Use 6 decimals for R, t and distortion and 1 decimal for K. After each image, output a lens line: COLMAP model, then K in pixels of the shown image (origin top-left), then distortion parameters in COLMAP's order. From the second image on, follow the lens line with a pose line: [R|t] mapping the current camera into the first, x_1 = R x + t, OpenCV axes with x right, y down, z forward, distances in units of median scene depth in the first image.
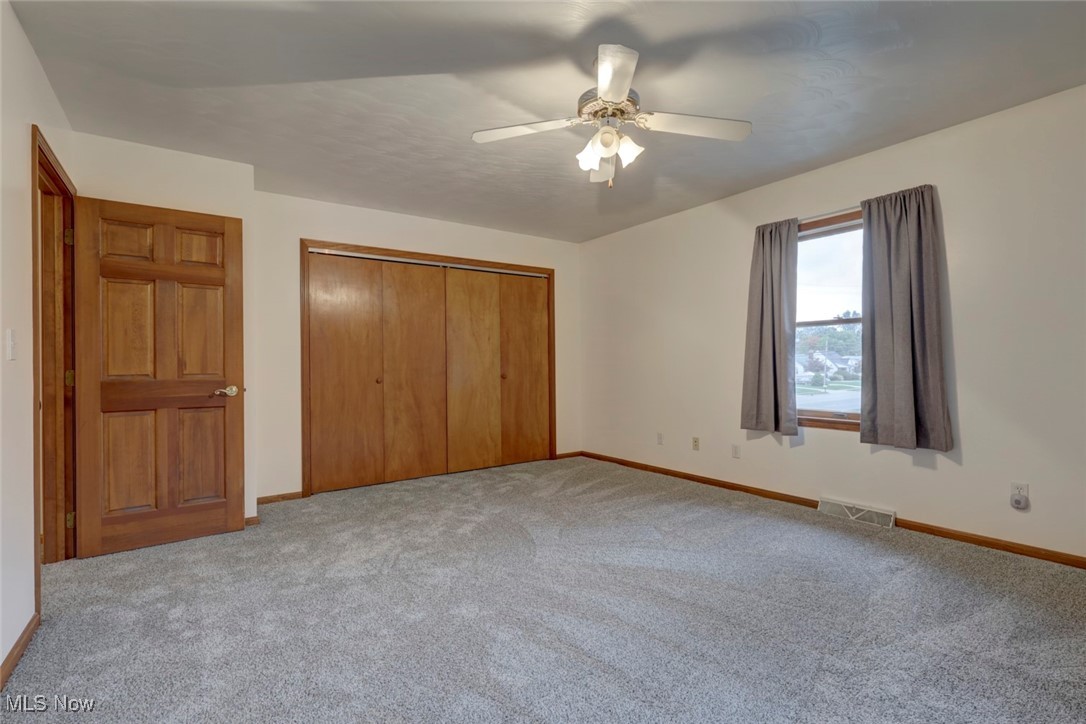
lens RADIAL K [[502.9, 0, 543.0], [0, 502.9, 362.0], [0, 0, 1]] dist [0.000741, 0.000745]
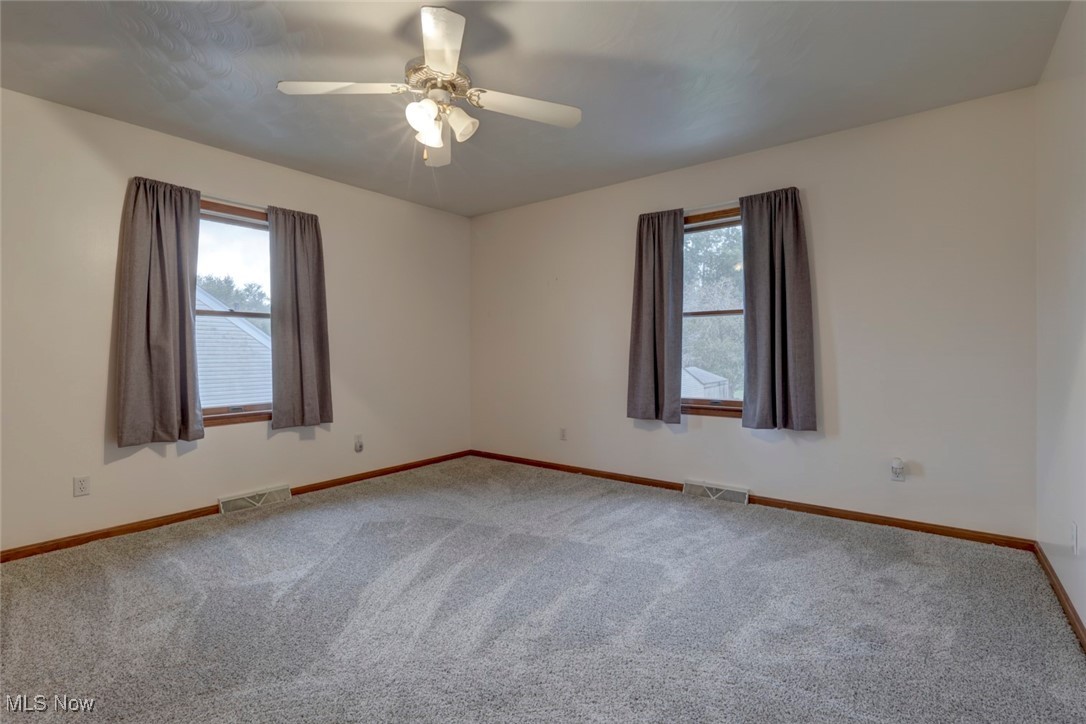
lens RADIAL K [[502.9, 0, 543.0], [0, 502.9, 362.0], [0, 0, 1]] dist [0.000741, 0.000745]
pose [[-0.296909, 0.000643, 0.954906, -0.558452], [0.007976, 0.999967, 0.001807, 0.017428], [-0.954873, 0.008152, -0.296904, 0.751567]]
